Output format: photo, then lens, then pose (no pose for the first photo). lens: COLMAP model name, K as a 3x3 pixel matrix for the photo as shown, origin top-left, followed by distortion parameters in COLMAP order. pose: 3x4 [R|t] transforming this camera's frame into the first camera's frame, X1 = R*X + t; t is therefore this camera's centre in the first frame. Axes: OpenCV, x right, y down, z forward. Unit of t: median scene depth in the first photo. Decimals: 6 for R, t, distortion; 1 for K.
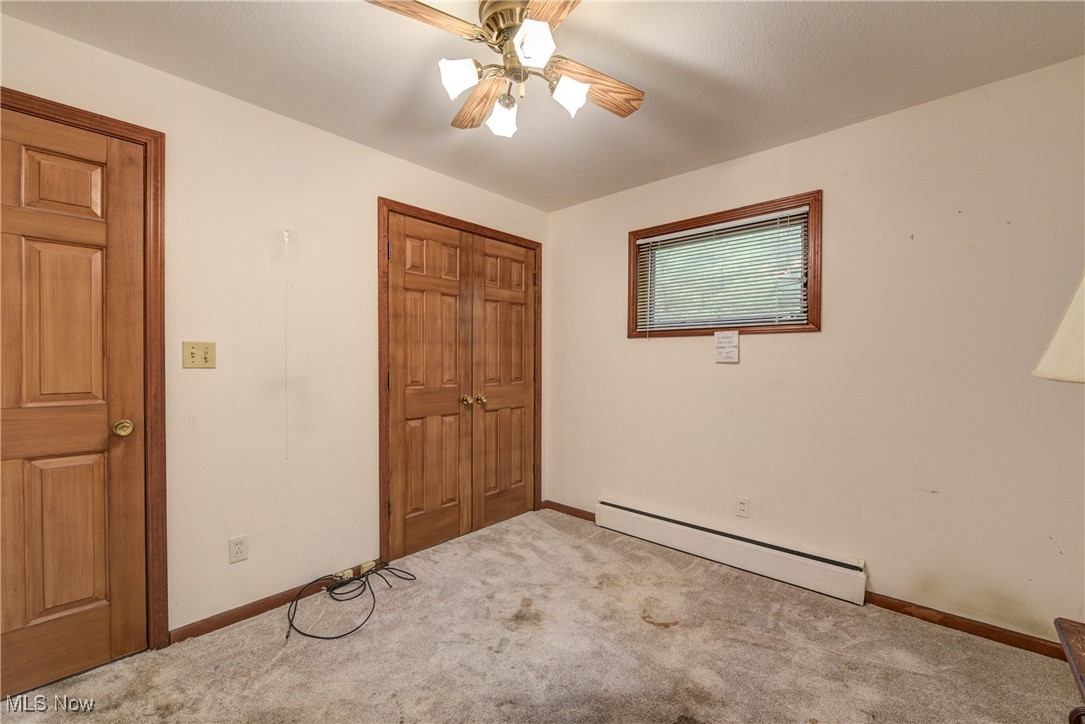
lens RADIAL K [[458.0, 0, 550.8], [0, 458.0, 365.9], [0, 0, 1]] dist [-0.001687, -0.000171]
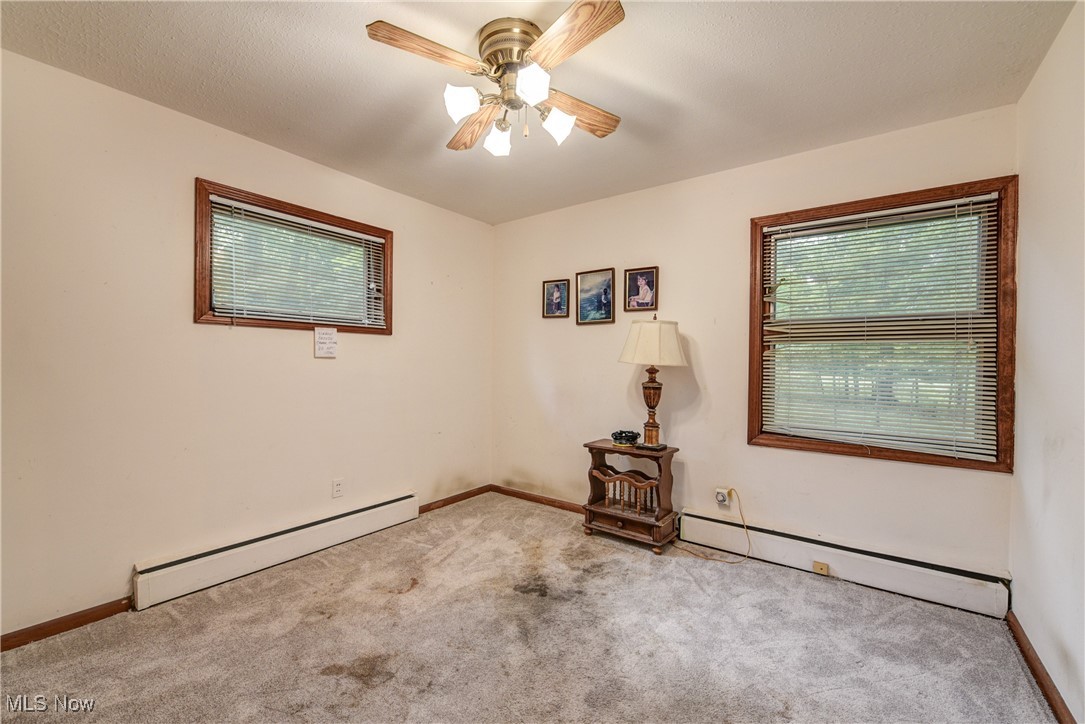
lens RADIAL K [[458.0, 0, 542.4], [0, 458.0, 360.7], [0, 0, 1]] dist [-0.001687, -0.000171]
pose [[-0.116822, -0.006480, 0.993132, -0.733037], [-0.005761, 0.999966, 0.005846, -0.009448], [-0.993136, -0.005038, -0.116855, 0.637396]]
